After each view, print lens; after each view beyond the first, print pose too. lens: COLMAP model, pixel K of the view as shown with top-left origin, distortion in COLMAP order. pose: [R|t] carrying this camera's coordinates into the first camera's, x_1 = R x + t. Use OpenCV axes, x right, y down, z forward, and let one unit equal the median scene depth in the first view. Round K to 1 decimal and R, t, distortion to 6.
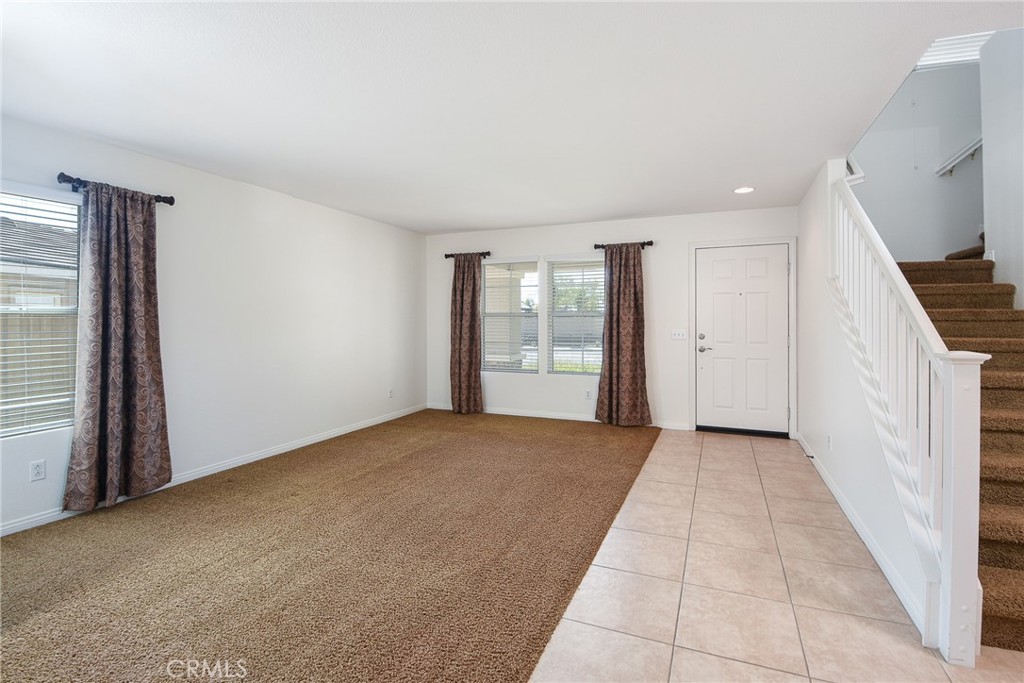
lens RADIAL K [[463.7, 0, 509.2], [0, 463.7, 322.2], [0, 0, 1]] dist [0.000127, -0.000283]
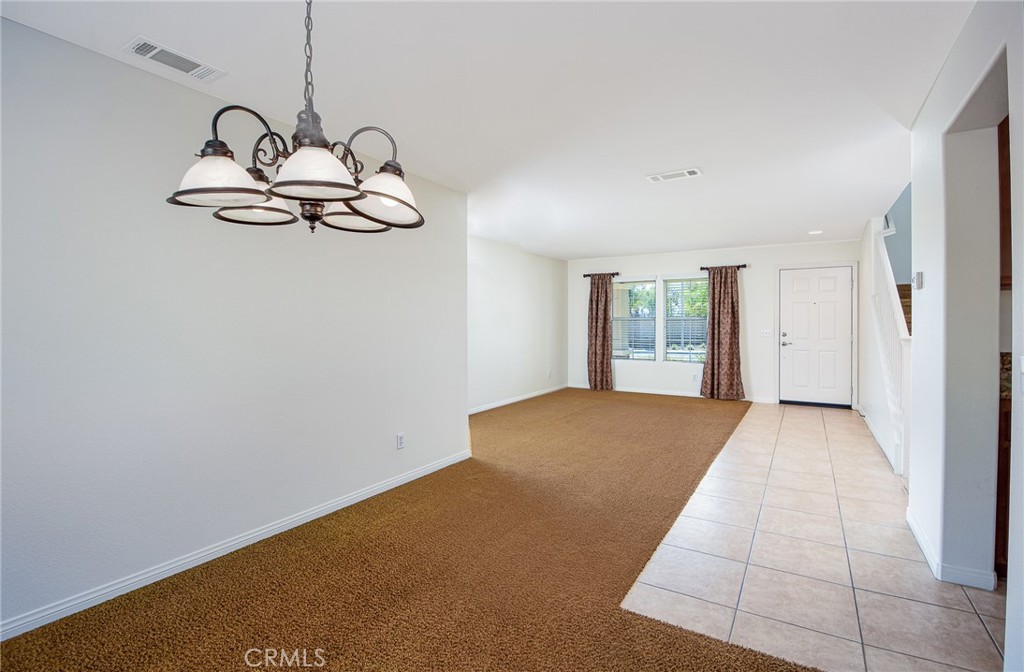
lens RADIAL K [[463.7, 0, 513.0], [0, 463.7, 329.9], [0, 0, 1]] dist [0.000127, -0.000283]
pose [[0.989768, 0.001009, -0.142681, -0.169674], [0.000582, 0.999938, 0.011108, 0.001767], [0.142683, -0.011078, 0.989706, -0.437946]]
